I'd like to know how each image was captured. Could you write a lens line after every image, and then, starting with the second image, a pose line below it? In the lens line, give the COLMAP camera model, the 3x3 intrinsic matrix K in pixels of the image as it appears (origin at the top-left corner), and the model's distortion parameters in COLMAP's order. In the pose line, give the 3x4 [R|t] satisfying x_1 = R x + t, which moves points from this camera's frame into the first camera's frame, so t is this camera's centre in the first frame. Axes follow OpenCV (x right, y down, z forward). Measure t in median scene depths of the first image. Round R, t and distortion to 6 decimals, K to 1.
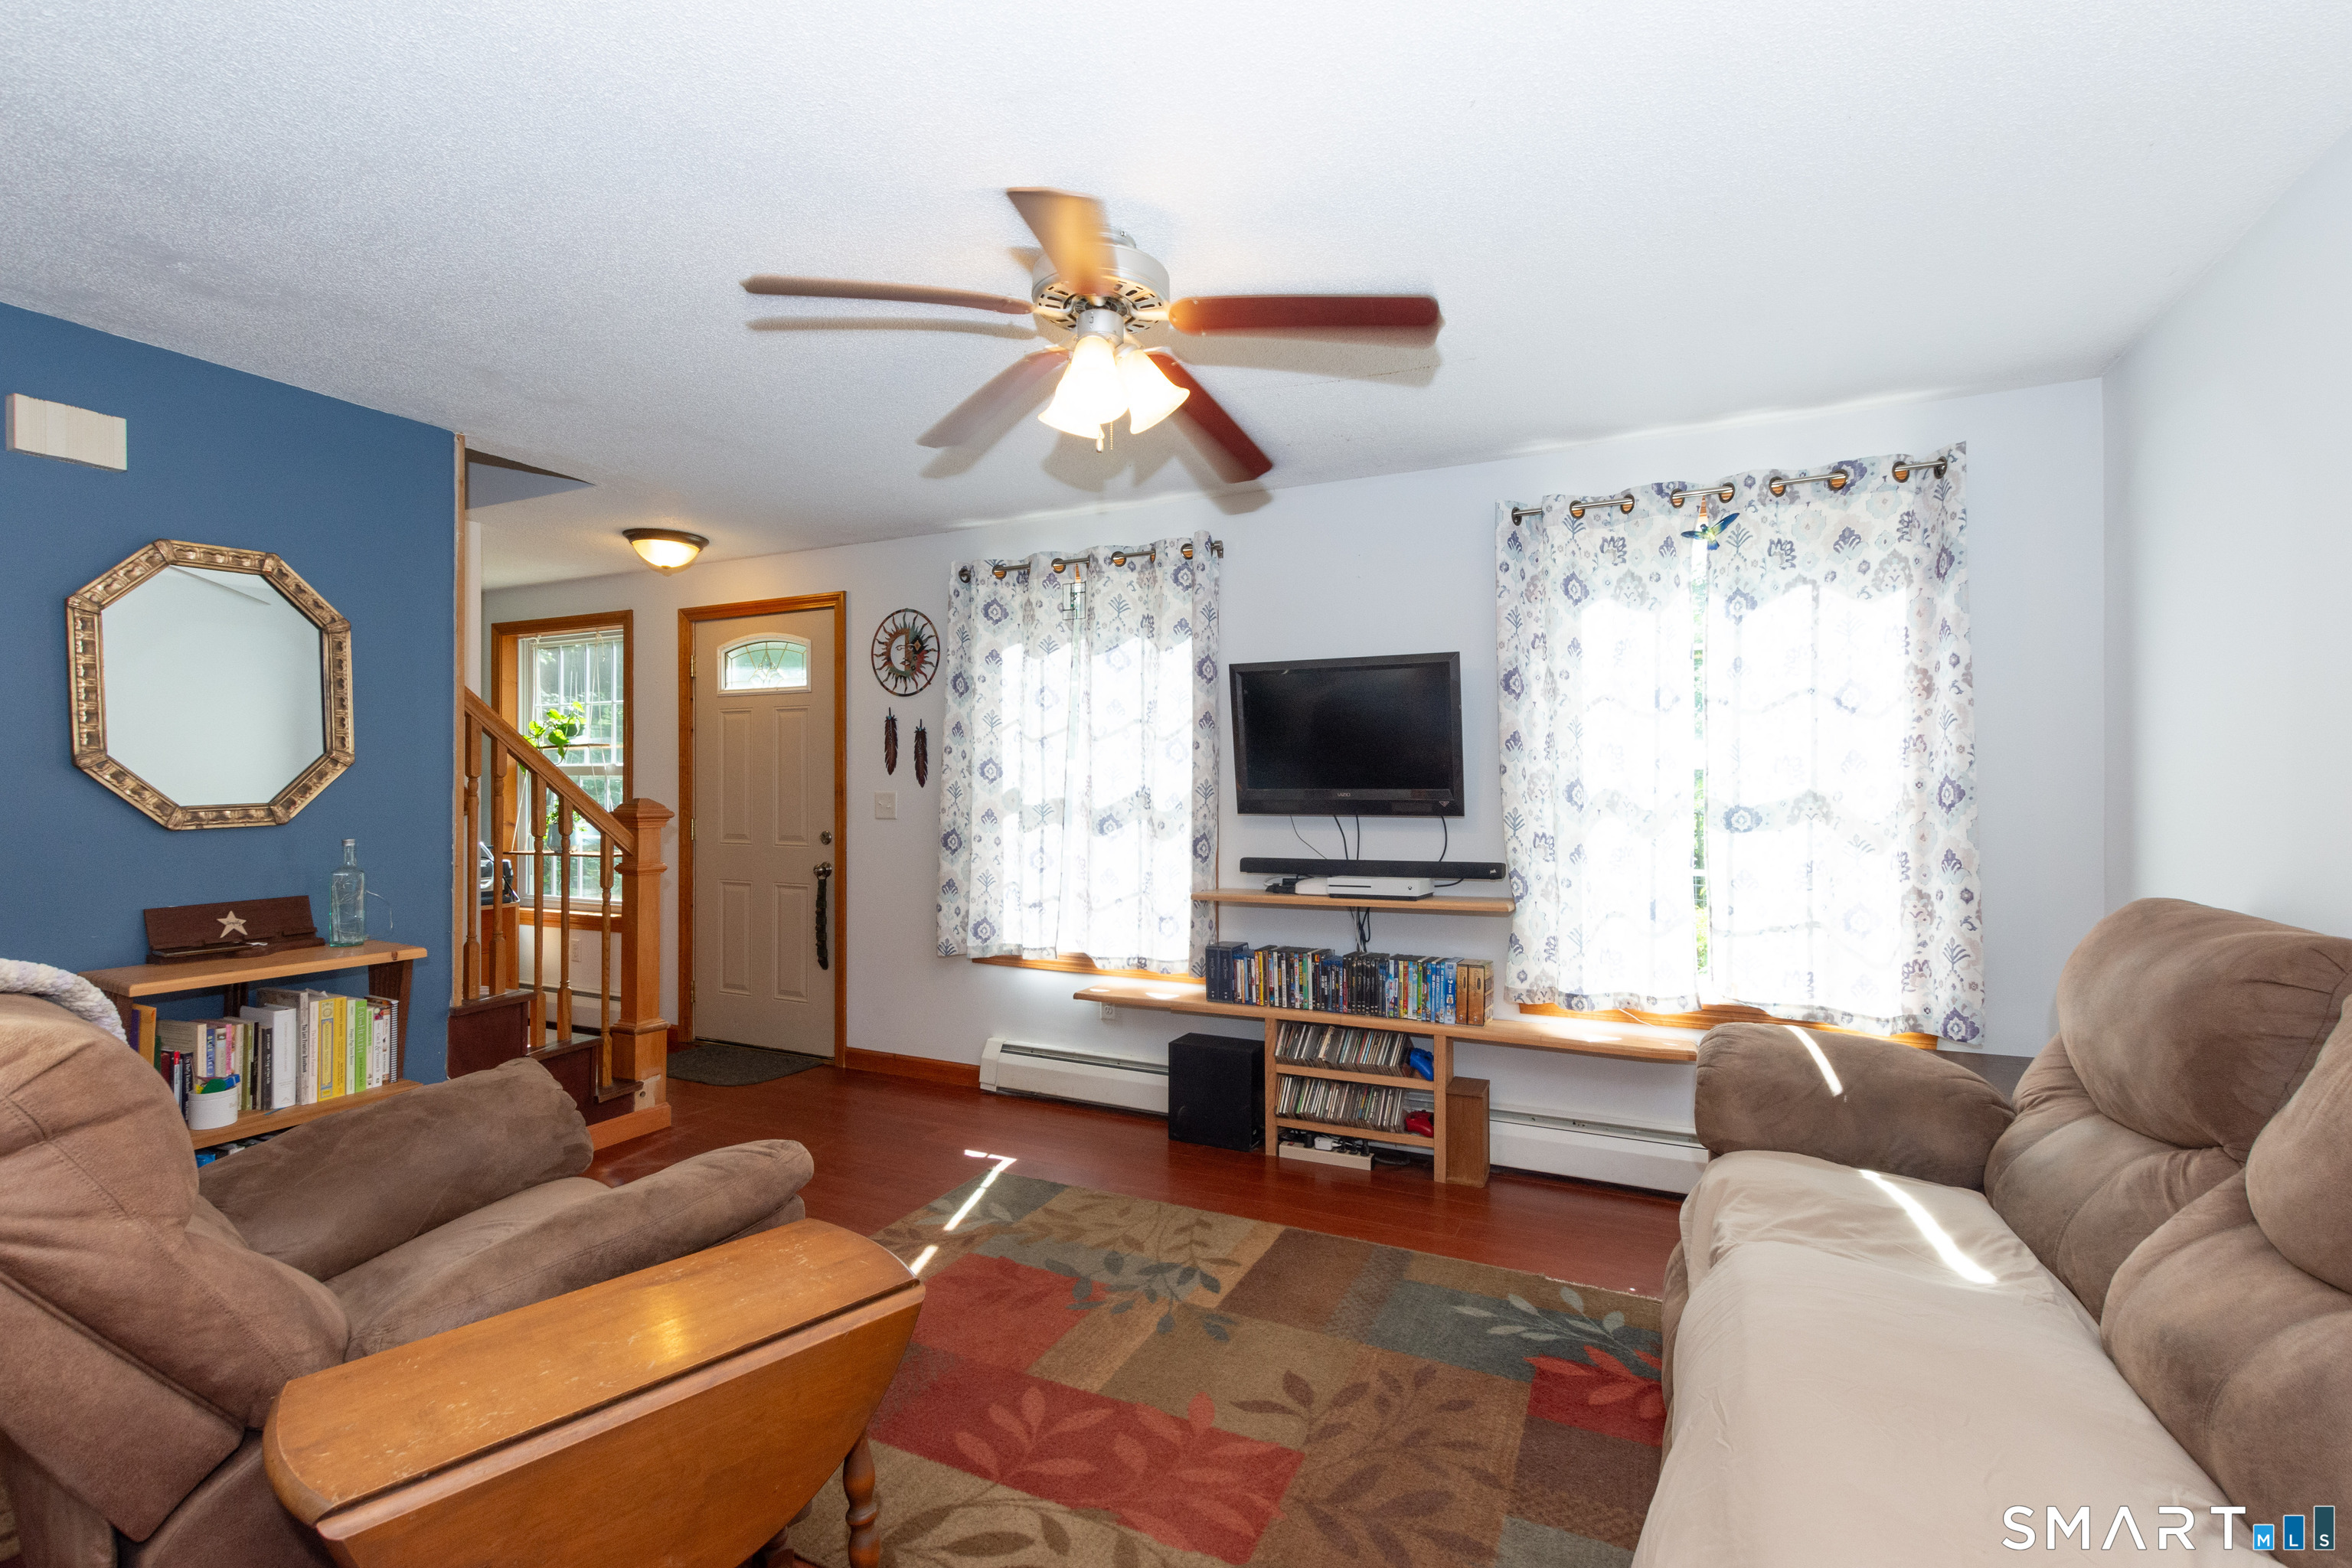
lens RADIAL K [[1048.3, 0, 1173.5], [0, 1048.3, 779.9], [0, 0, 1]] dist [0.008181, 0.000070]
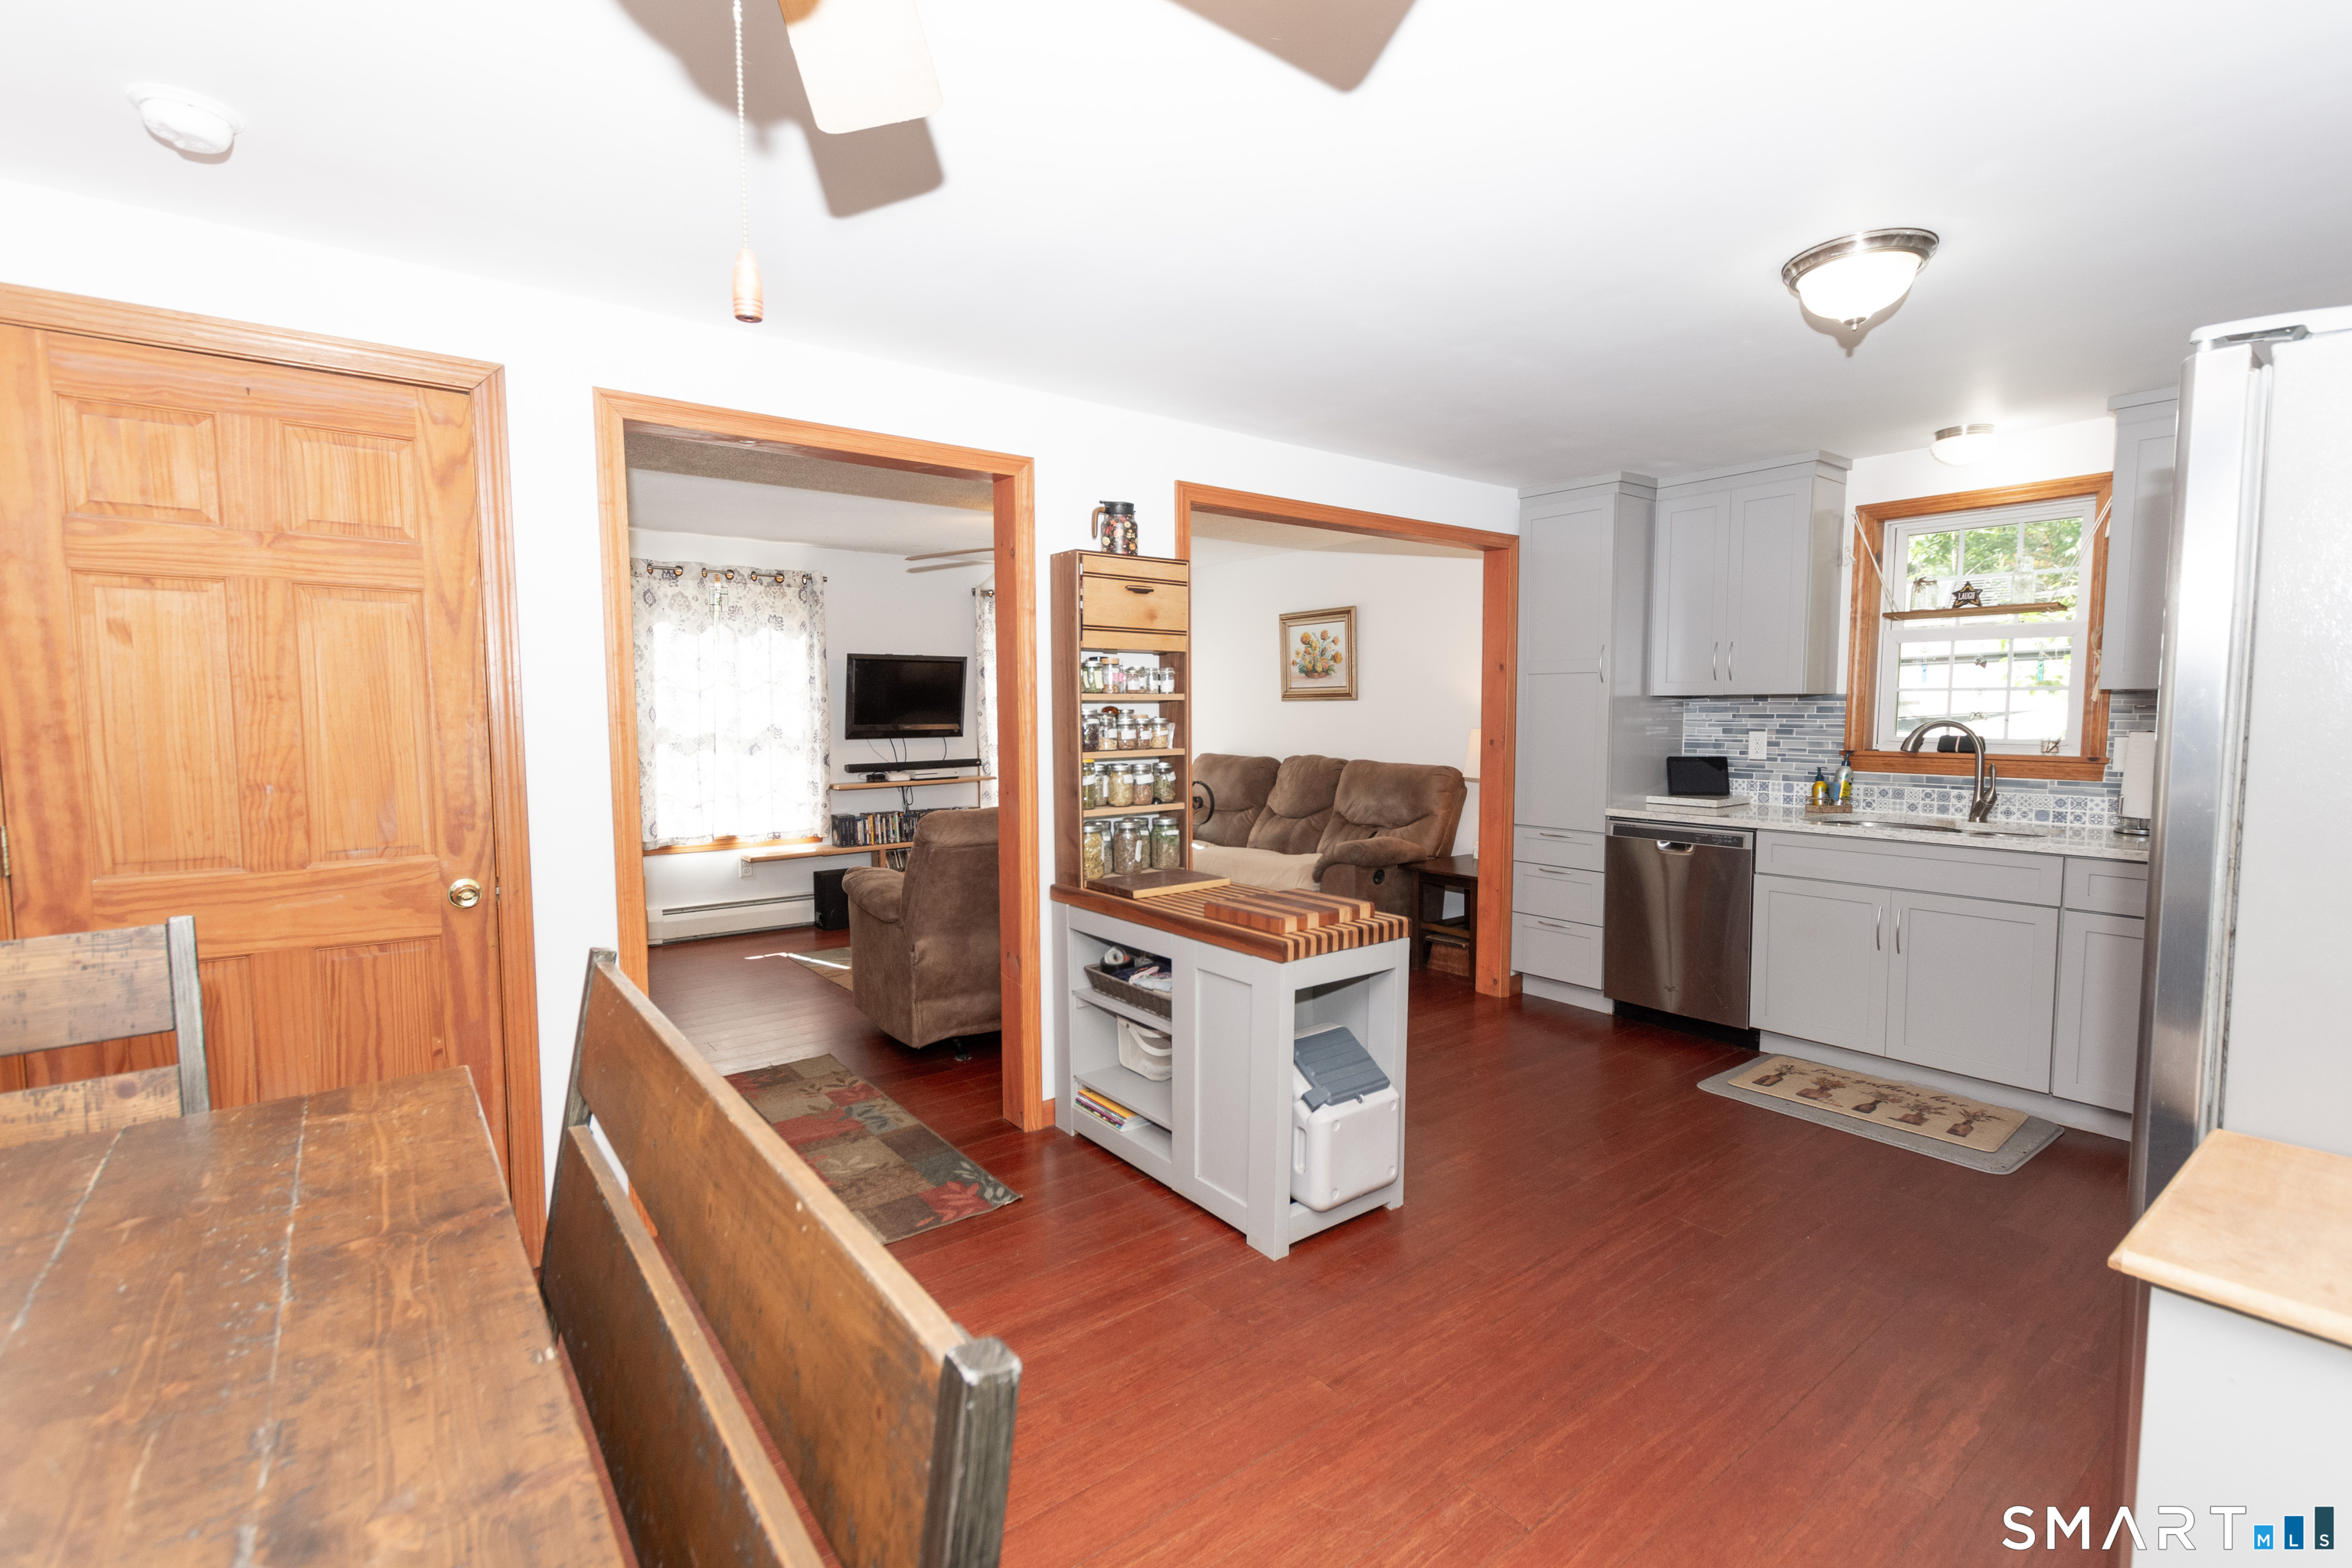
lens RADIAL K [[1048.3, 0, 1172.0], [0, 1048.3, 783.9], [0, 0, 1]] dist [0.008181, 0.000070]
pose [[0.454833, -0.068920, 0.887906, -1.309438], [-0.002760, 0.996887, 0.078793, -0.033742], [-0.890572, -0.038288, 0.453227, -0.279343]]
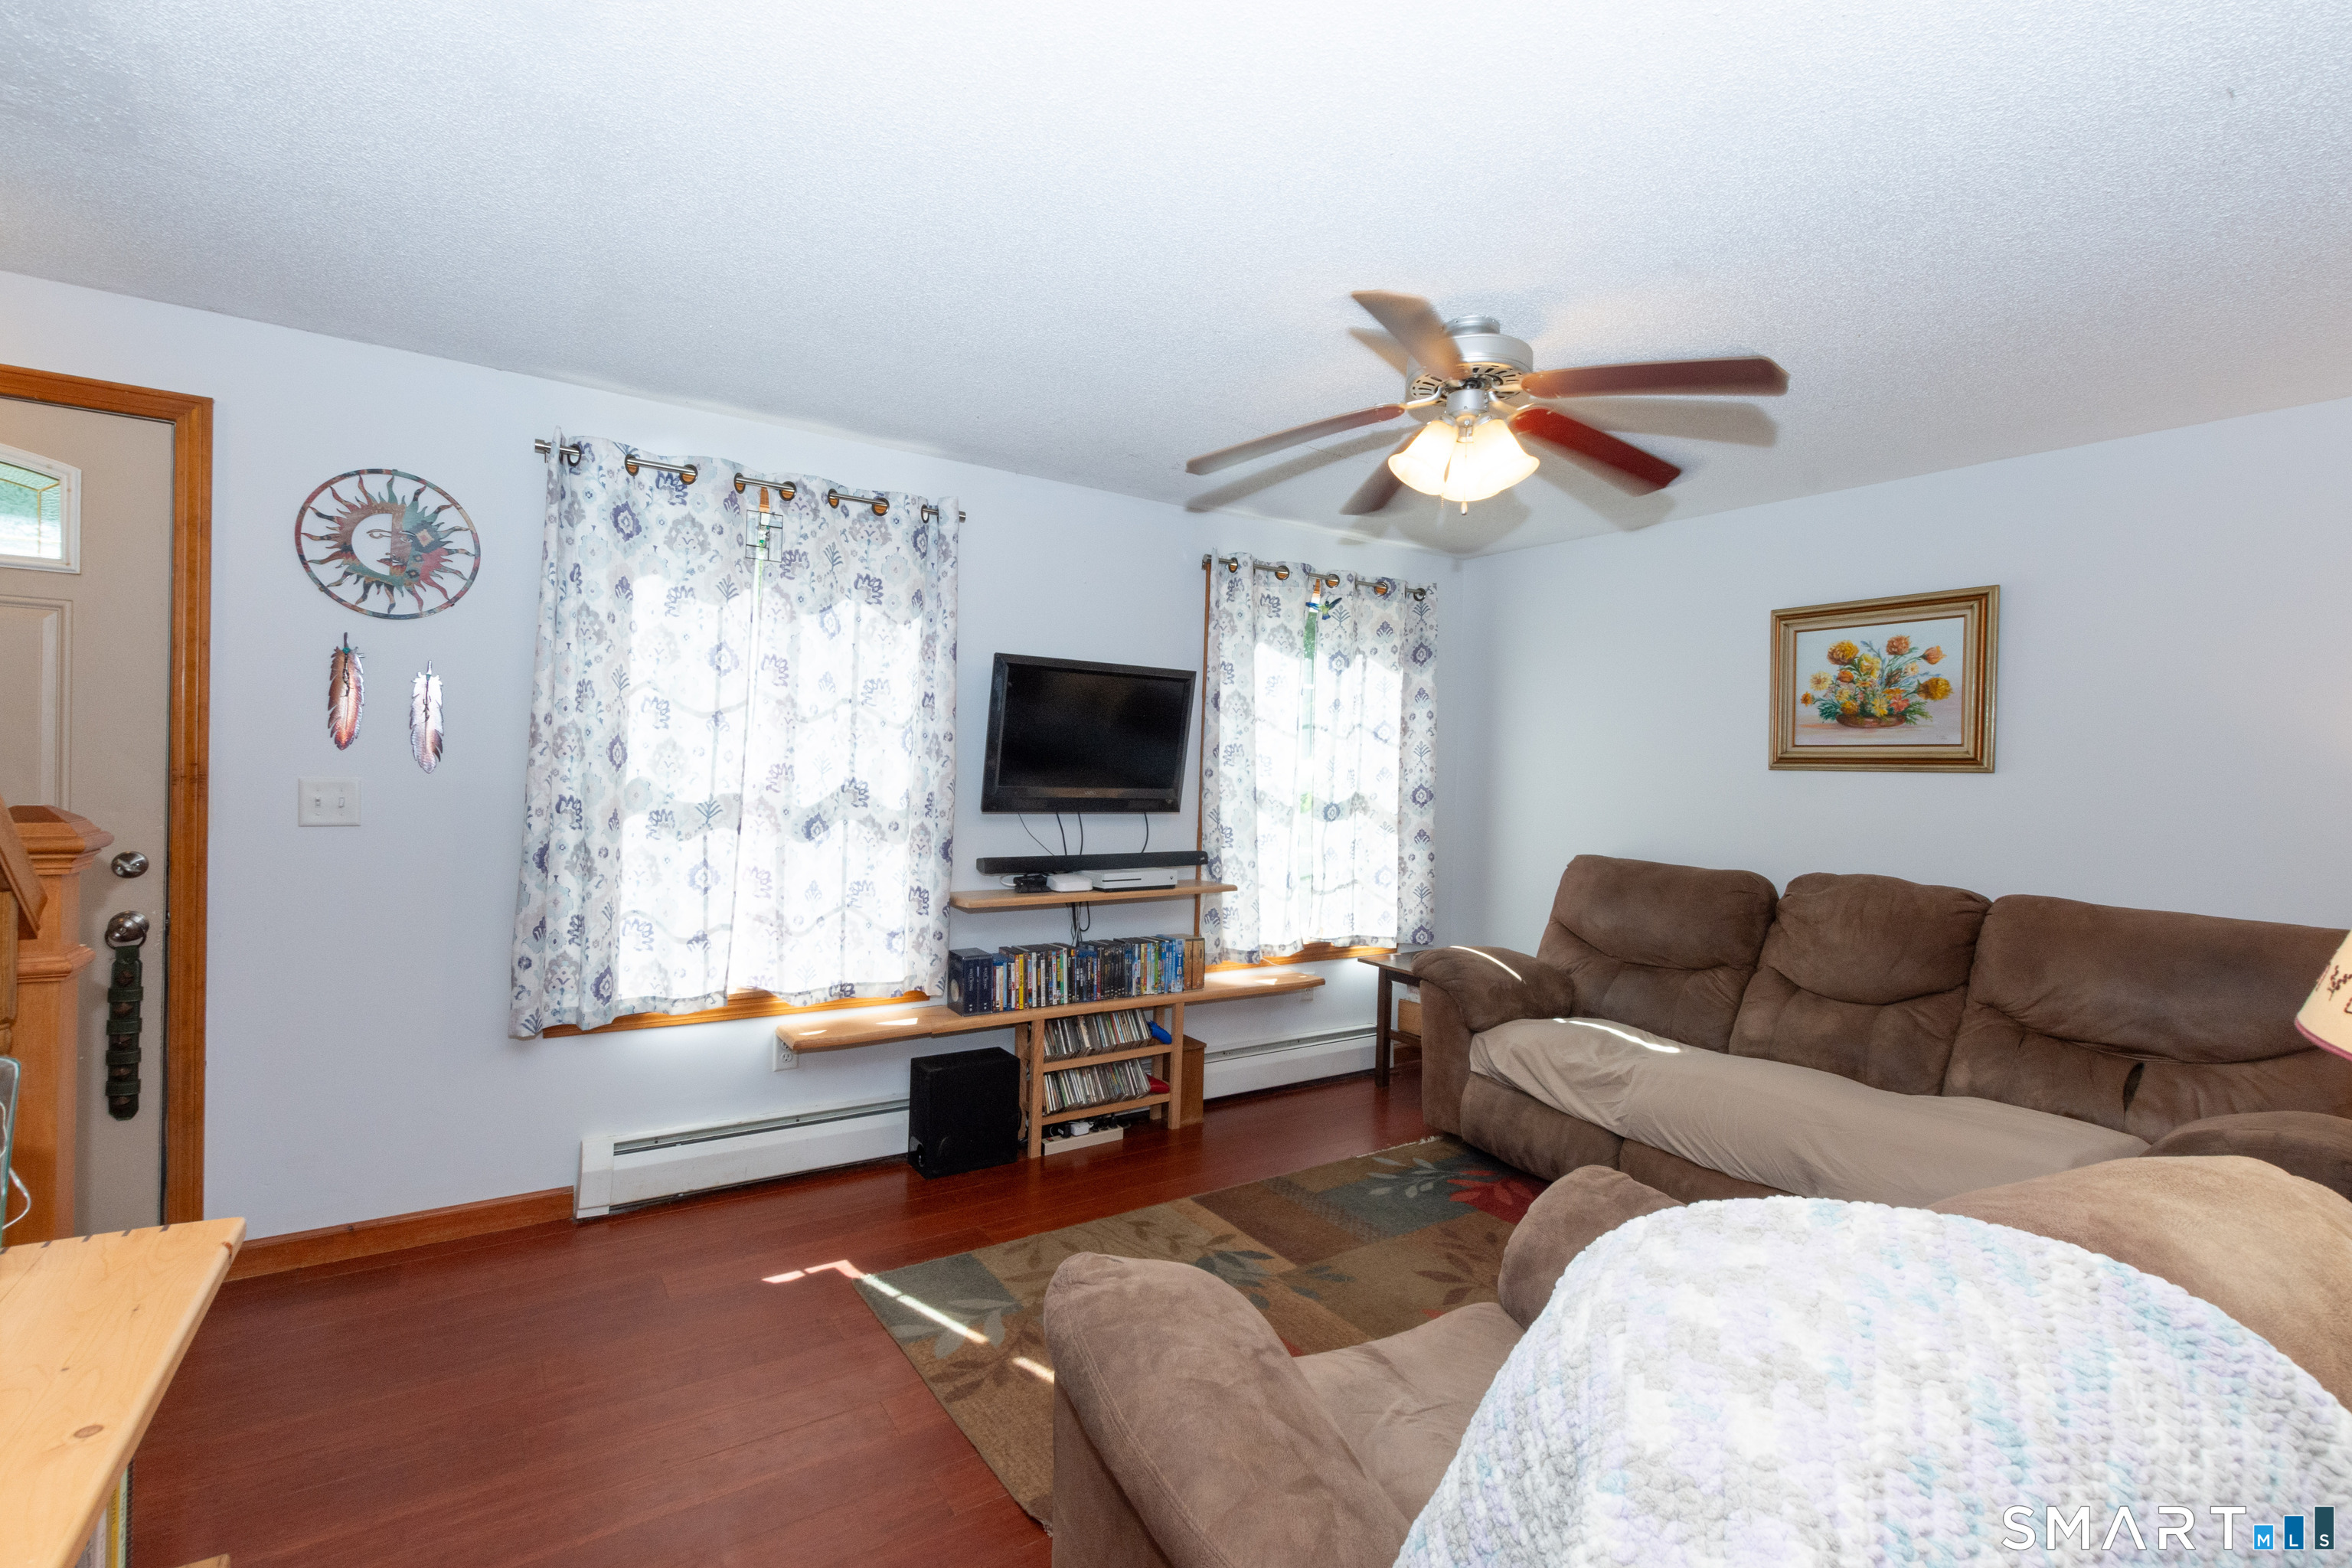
lens RADIAL K [[1048.3, 0, 1182.5], [0, 1048.3, 781.9], [0, 0, 1]] dist [0.008181, 0.000070]
pose [[0.505616, 0.003561, 0.862752, -0.697169], [-0.036574, 0.999181, 0.017310, -0.018290], [-0.861983, -0.040306, 0.505332, 0.397663]]
